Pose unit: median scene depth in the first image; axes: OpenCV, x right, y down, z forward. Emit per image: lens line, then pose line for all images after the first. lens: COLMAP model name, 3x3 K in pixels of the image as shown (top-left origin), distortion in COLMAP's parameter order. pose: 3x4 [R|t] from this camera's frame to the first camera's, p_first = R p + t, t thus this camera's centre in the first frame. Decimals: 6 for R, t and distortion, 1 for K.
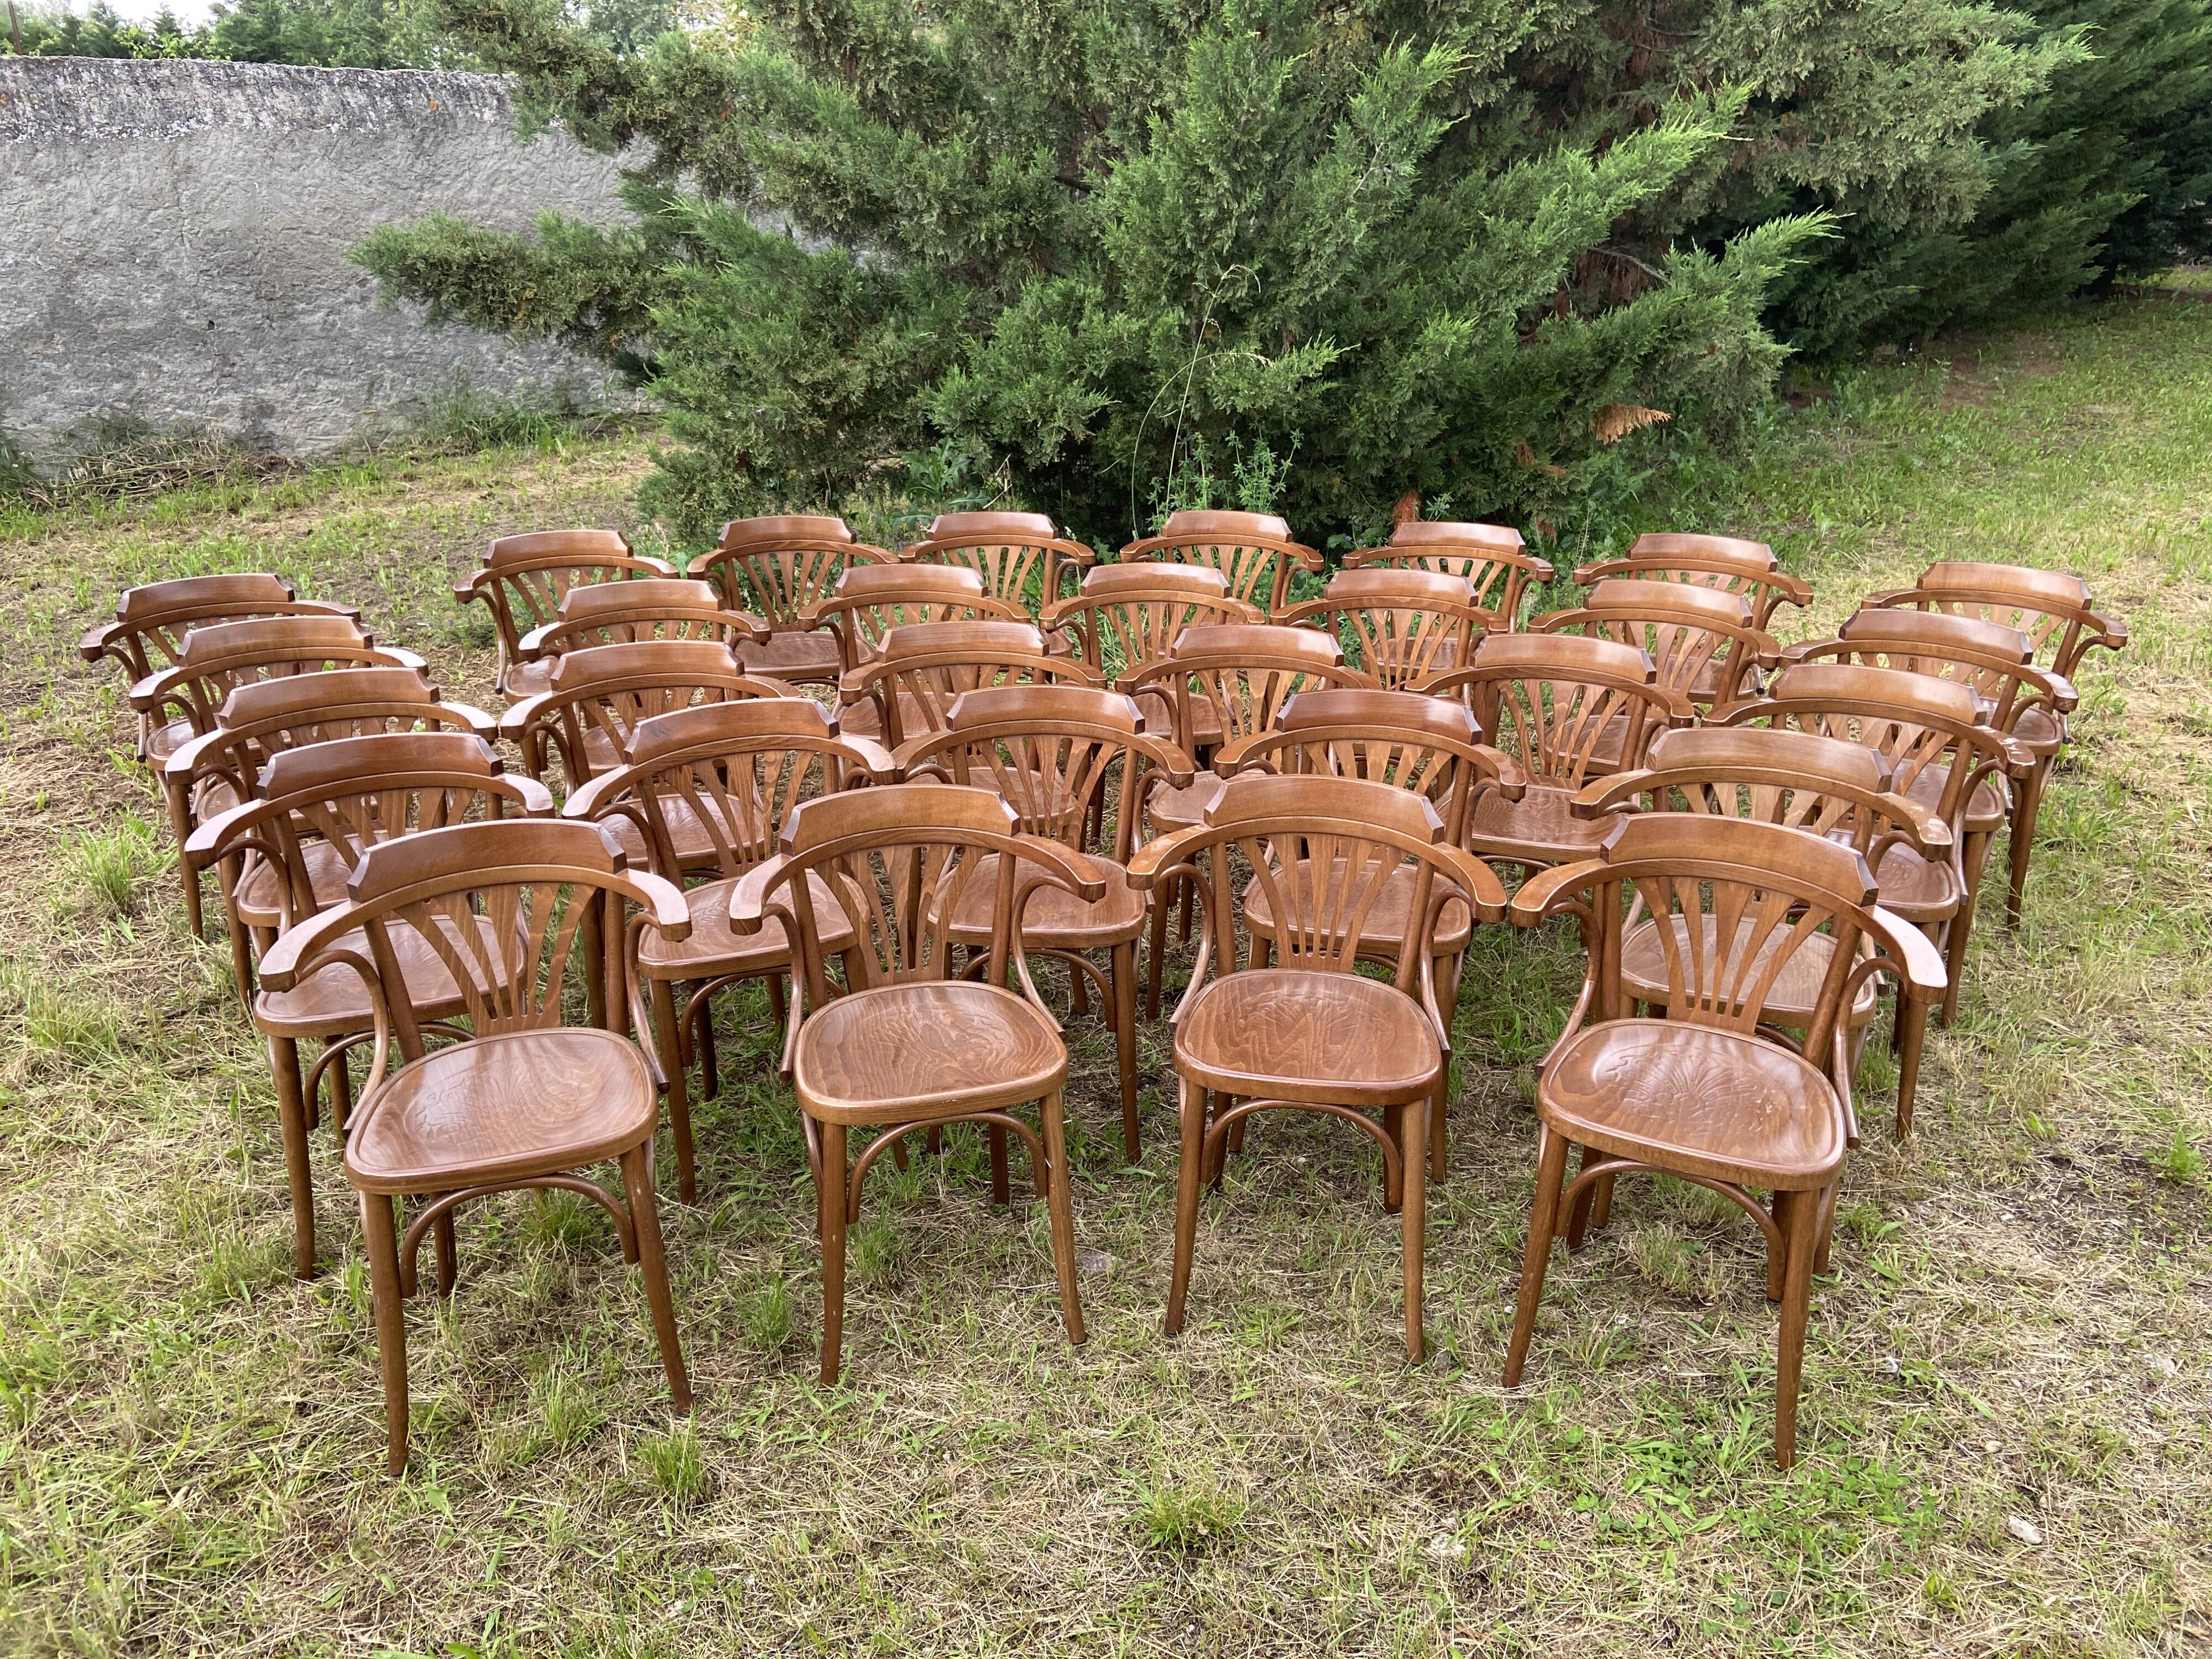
lens RADIAL K [[1739.9, 0, 1125.2], [0, 1739.9, 837.5], [0, 0, 1]] dist [0.095863, -0.119132]
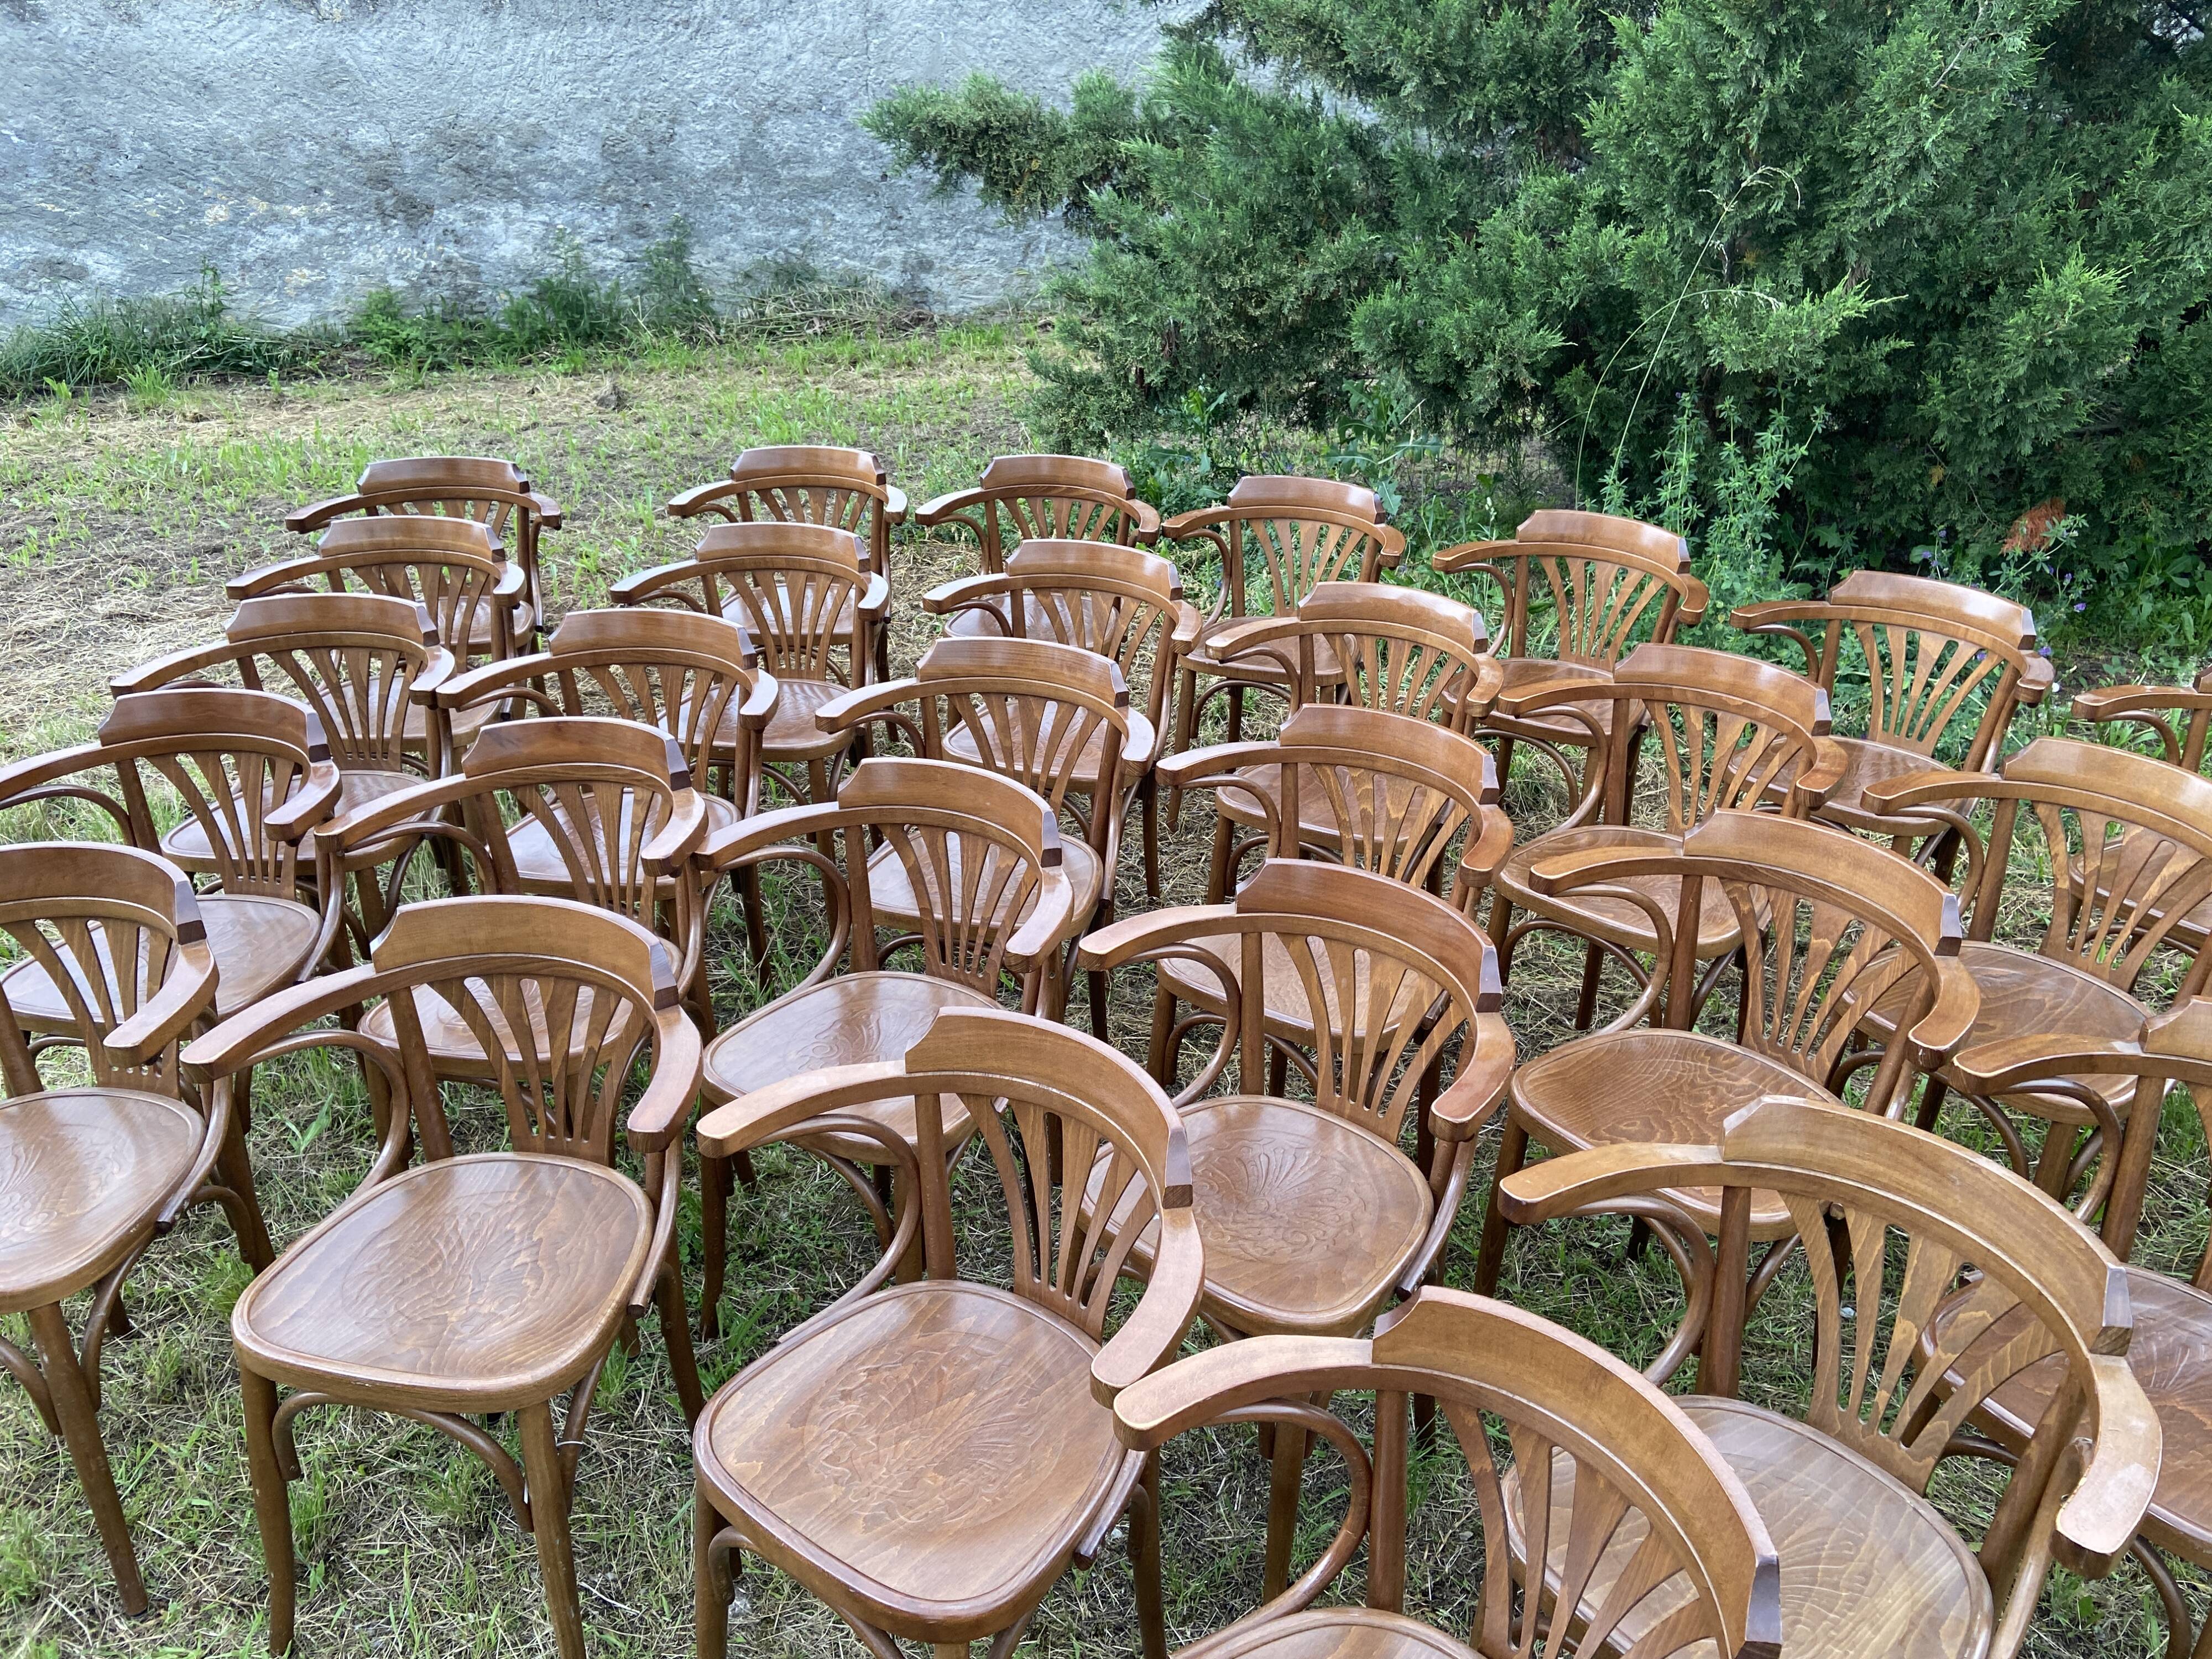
lens RADIAL K [[1739.9, 0, 1107.9], [0, 1739.9, 833.7], [0, 0, 1]] dist [0.095863, -0.119132]
pose [[0.879147, 0.212487, -0.426556, 0.177975], [-0.182293, 0.976963, 0.110958, -0.085147], [0.440307, -0.019790, 0.897629, 0.211769]]
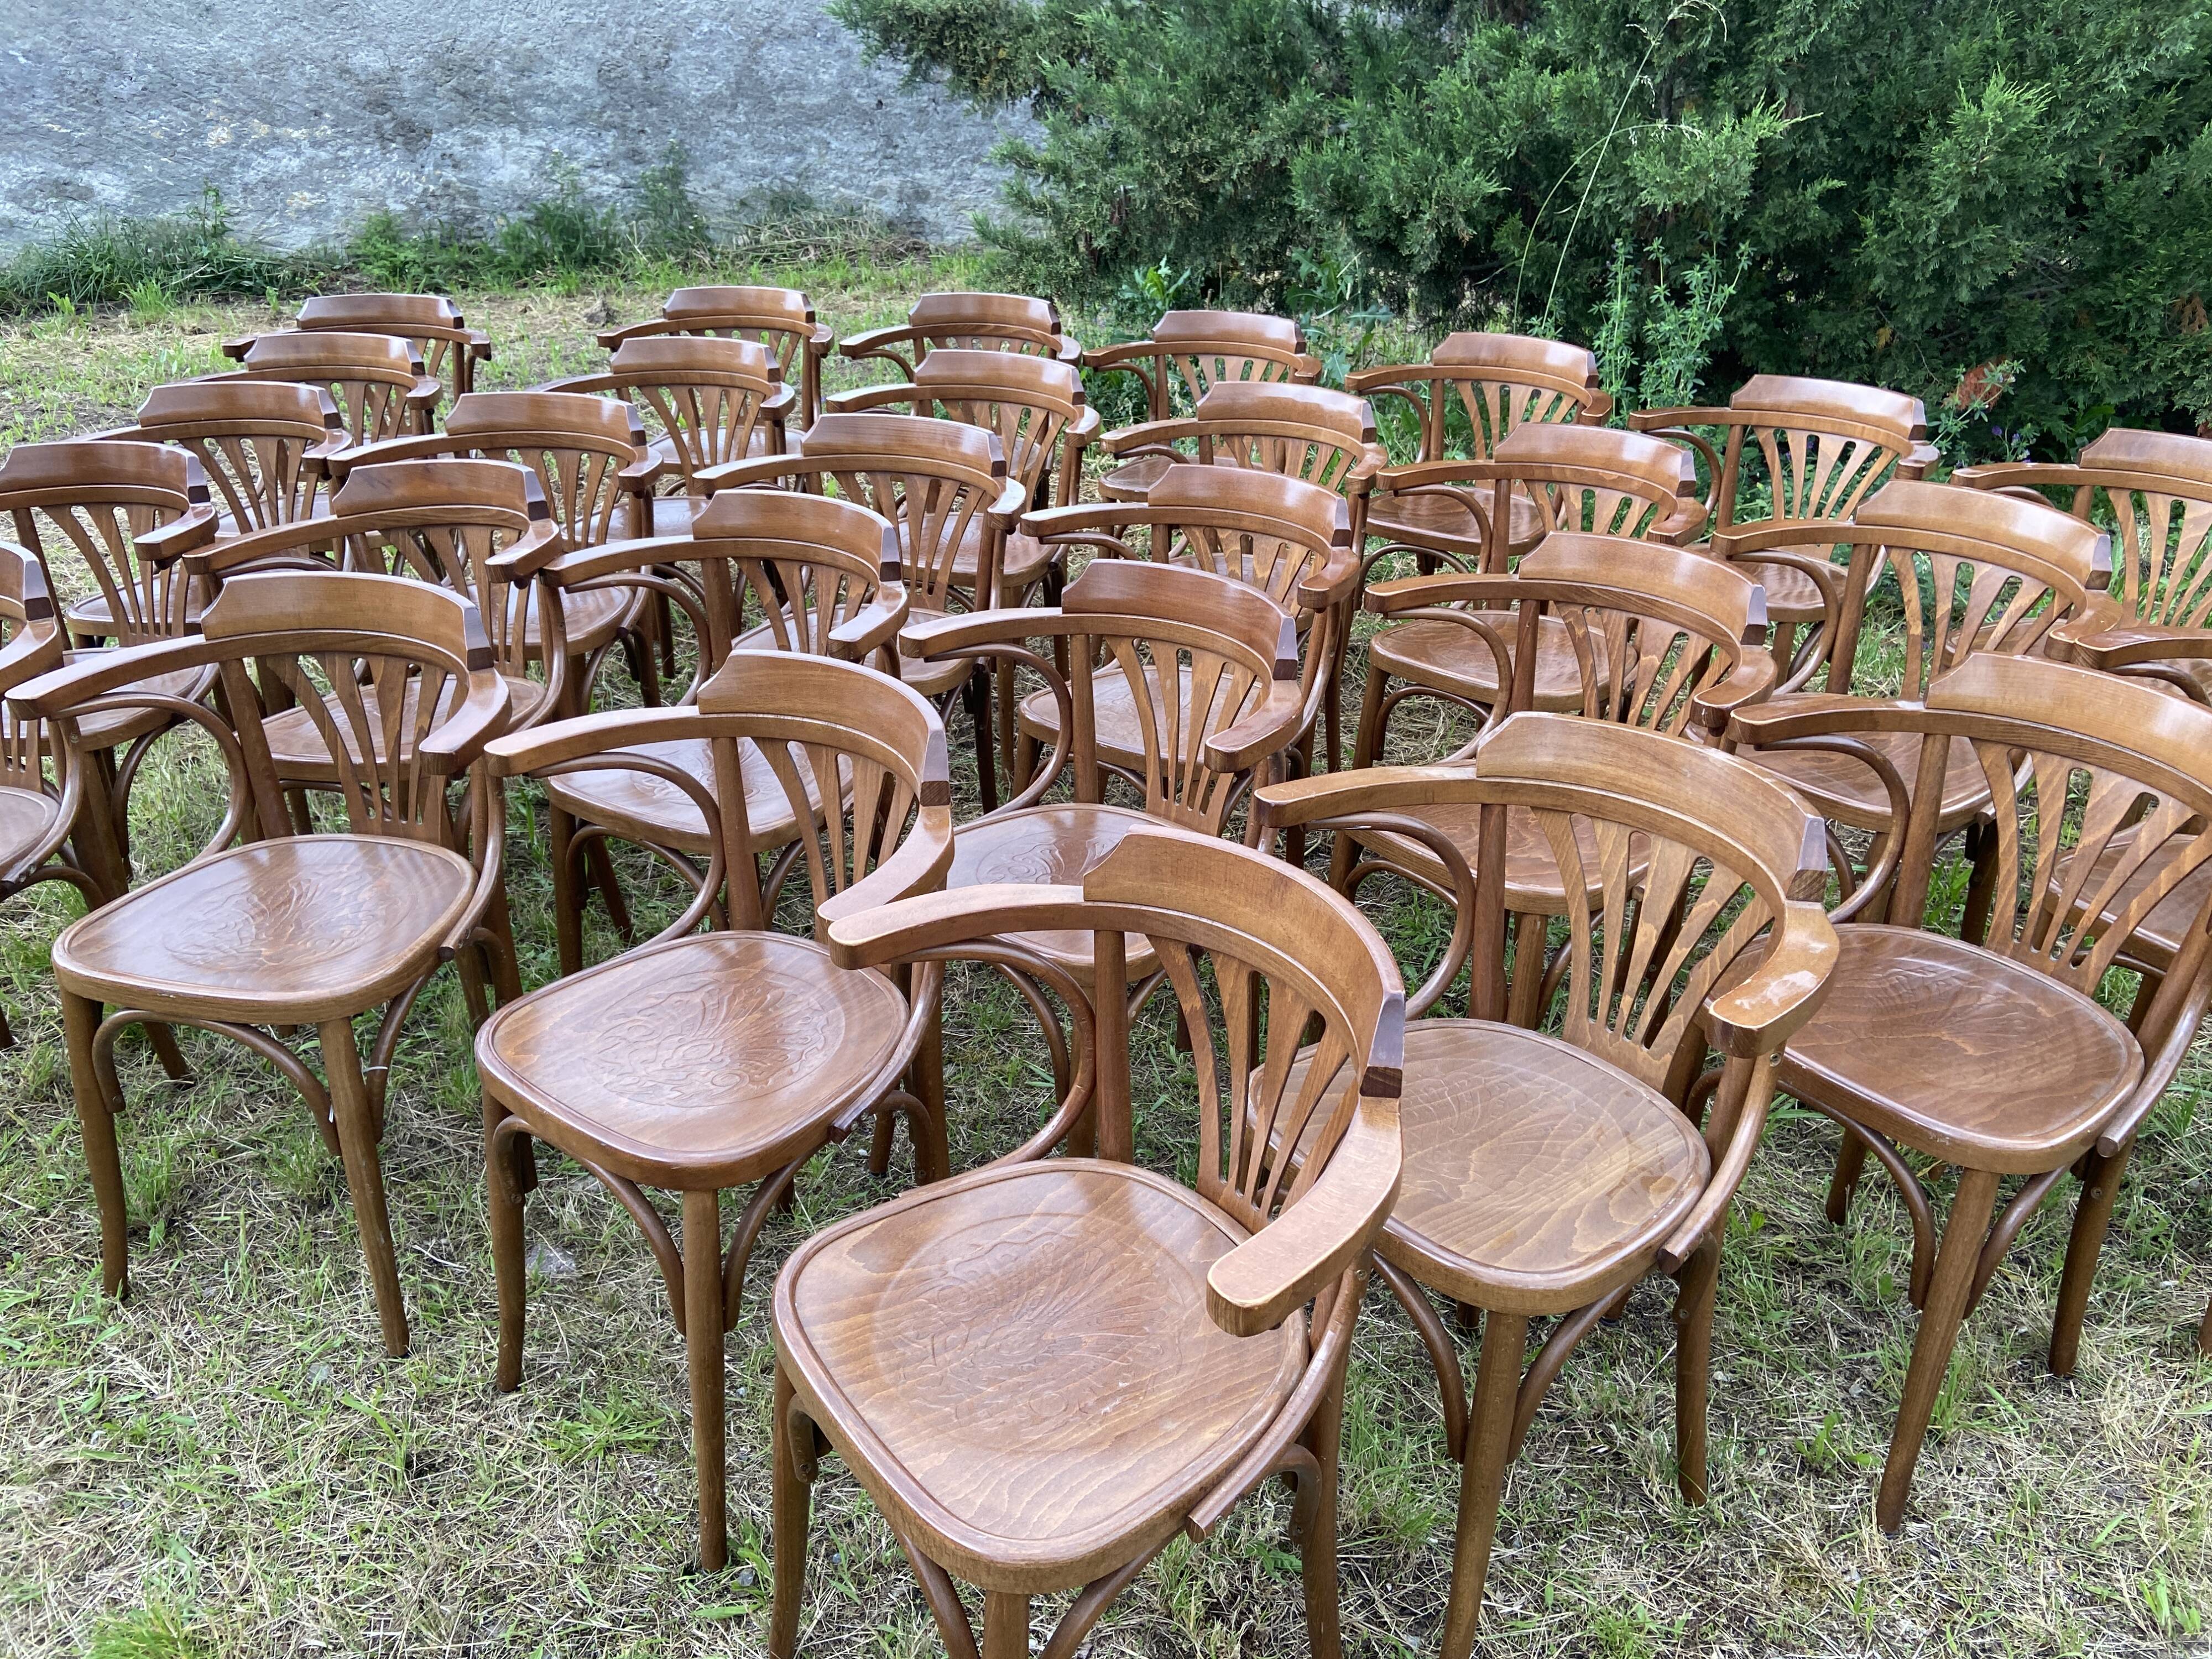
lens RADIAL K [[1739.9, 0, 1100.3], [0, 1739.9, 835.5], [0, 0, 1]] dist [0.095863, -0.119132]
pose [[0.866217, 0.220002, -0.448628, 0.233387], [-0.185736, 0.975288, 0.119649, -0.033327], [0.463865, -0.020316, 0.885673, 0.224604]]
